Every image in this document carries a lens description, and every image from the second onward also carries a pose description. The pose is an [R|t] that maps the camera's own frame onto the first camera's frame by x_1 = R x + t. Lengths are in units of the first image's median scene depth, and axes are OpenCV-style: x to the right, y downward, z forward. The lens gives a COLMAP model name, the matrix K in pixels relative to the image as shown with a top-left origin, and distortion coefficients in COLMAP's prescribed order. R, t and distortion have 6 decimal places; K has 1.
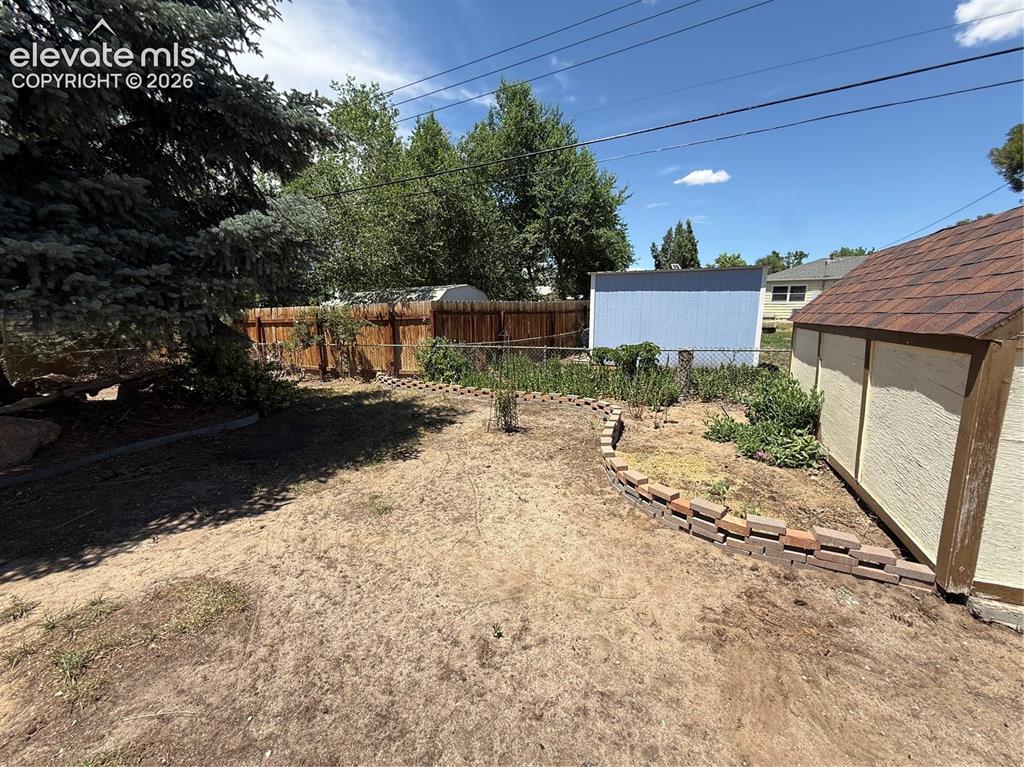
lens RADIAL K [[411.8, 0, 516.6], [0, 411.8, 381.3], [0, 0, 1]] dist [0.001317, 0.000050]
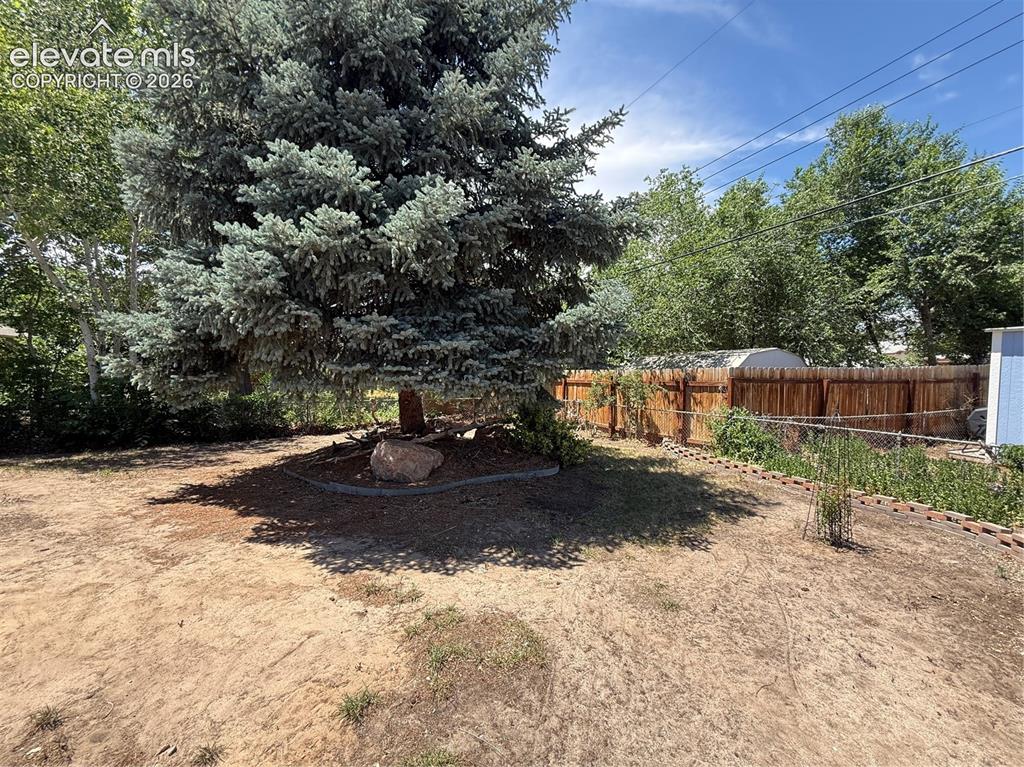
lens RADIAL K [[411.8, 0, 512.9], [0, 411.8, 382.1], [0, 0, 1]] dist [0.001317, 0.000050]
pose [[0.781641, 0.036526, -0.622658, -0.025085], [-0.120961, 0.988208, -0.093877, -0.036727], [0.611887, 0.148696, 0.776842, -0.009733]]
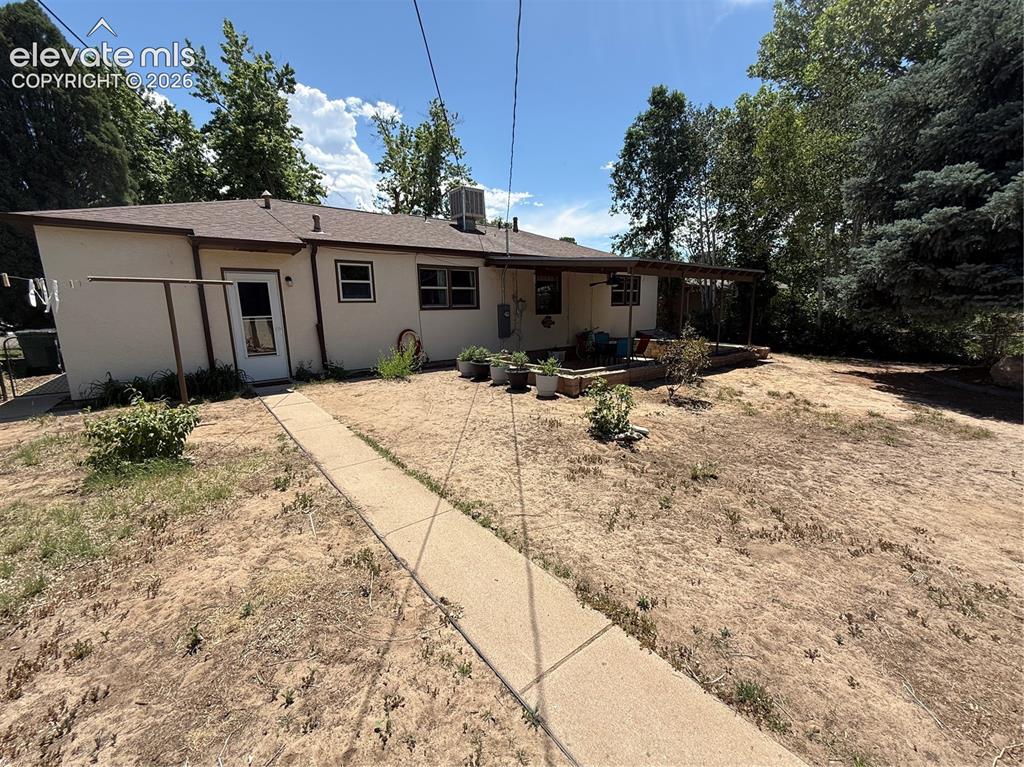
lens RADIAL K [[411.8, 0, 511.6], [0, 411.8, 382.5], [0, 0, 1]] dist [0.001317, 0.000050]
pose [[-0.515493, 0.162345, -0.841375, 1.108427], [-0.125248, 0.957069, 0.261405, -0.011658], [0.847691, 0.240132, -0.473029, -0.085354]]
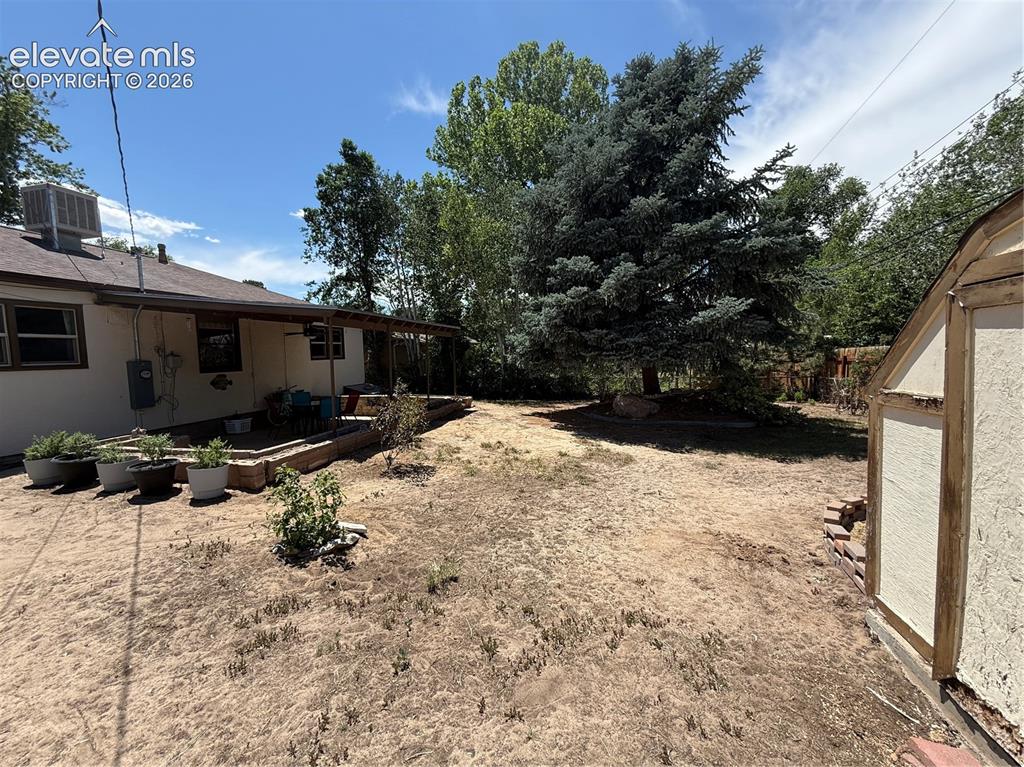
lens RADIAL K [[411.8, 0, 516.7], [0, 411.8, 379.8], [0, 0, 1]] dist [0.001317, 0.000050]
pose [[0.145427, 0.061749, -0.987440, 0.887891], [-0.141970, 0.989024, 0.040939, -0.020525], [0.979130, 0.134234, 0.152598, -0.129653]]
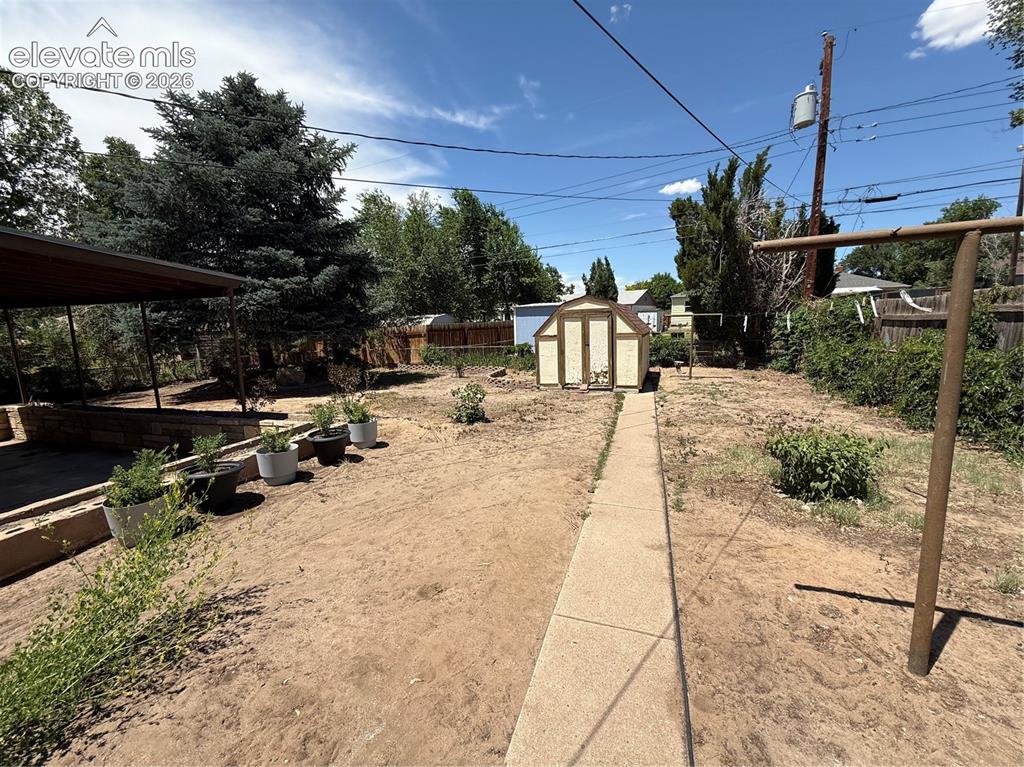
lens RADIAL K [[411.8, 0, 515.8], [0, 411.8, 380.3], [0, 0, 1]] dist [0.001317, 0.000050]
pose [[0.998458, -0.032155, 0.045257, 0.221546], [0.033400, 0.999077, -0.027018, 0.250105], [-0.044347, 0.028488, 0.998610, -1.802559]]
